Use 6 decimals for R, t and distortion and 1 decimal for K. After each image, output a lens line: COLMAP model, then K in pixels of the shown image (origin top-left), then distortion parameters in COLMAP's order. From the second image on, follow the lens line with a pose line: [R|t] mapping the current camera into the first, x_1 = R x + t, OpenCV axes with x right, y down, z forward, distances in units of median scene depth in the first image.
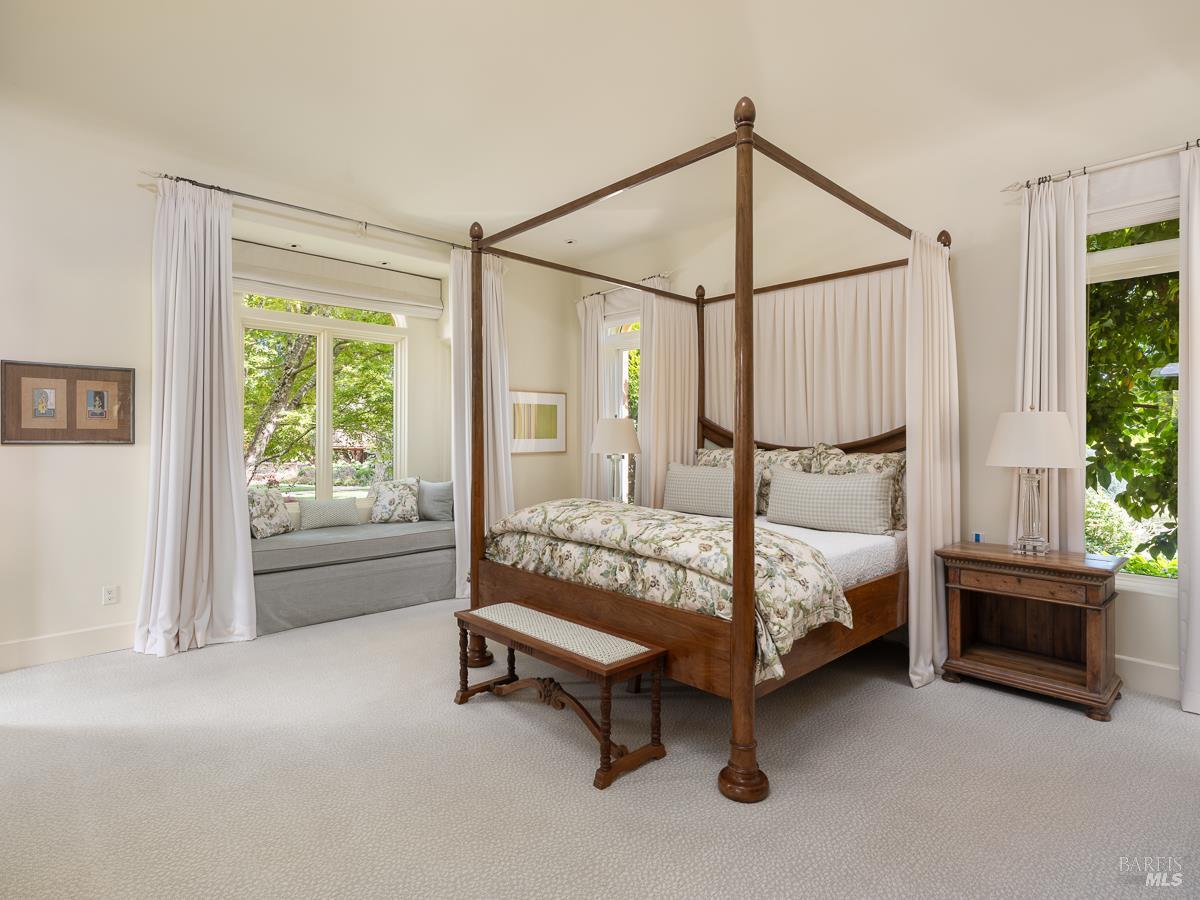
lens RADIAL K [[628.0, 0, 600.0], [0, 628.0, 450.0], [0, 0, 1]] dist [-0.000864, -0.000154]
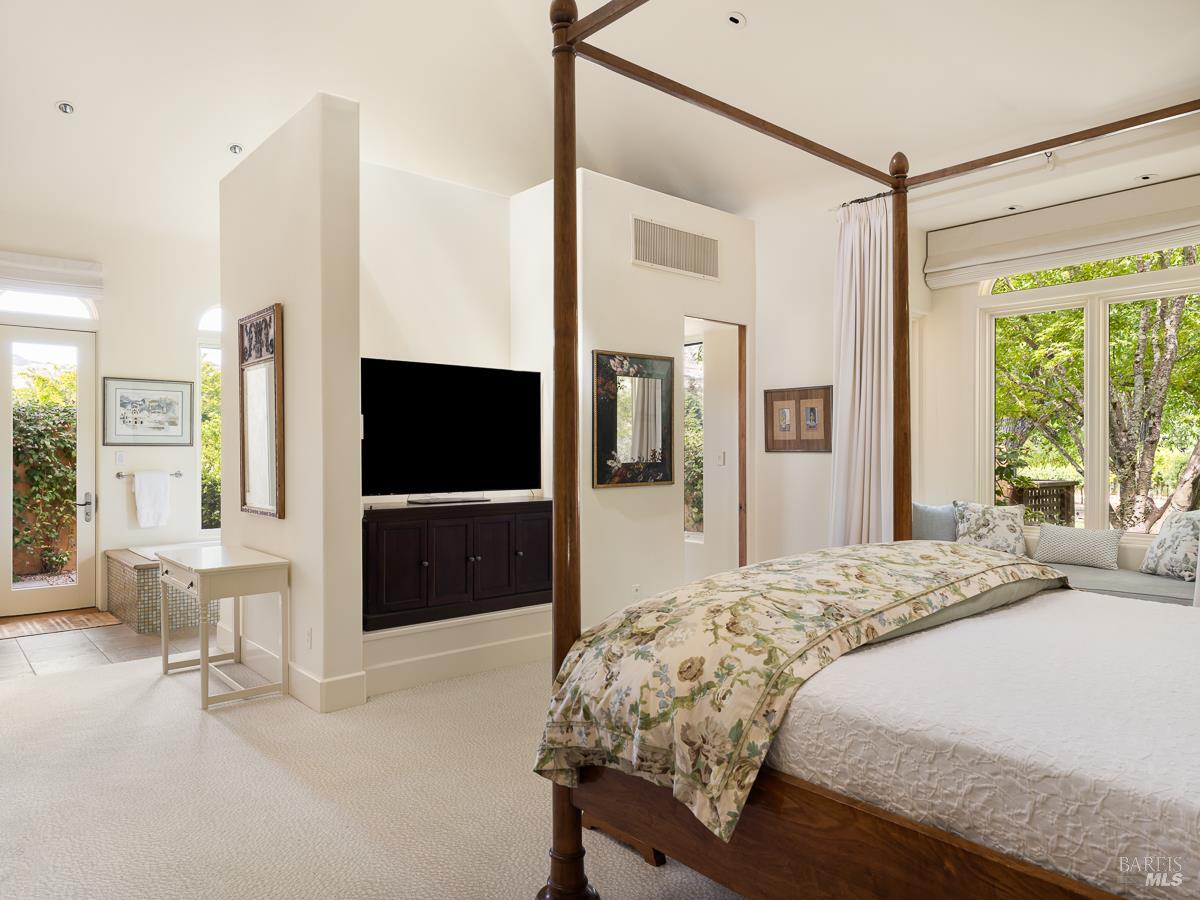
lens RADIAL K [[790.4, 0, 600.0], [0, 790.4, 450.0], [0, 0, 1]] dist [0.000203, 0.000265]
pose [[-0.045768, -0.001035, -0.998952, 0.720564], [-0.012384, 0.999923, -0.000468, -0.007289], [0.998875, 0.012350, -0.045777, 0.669041]]
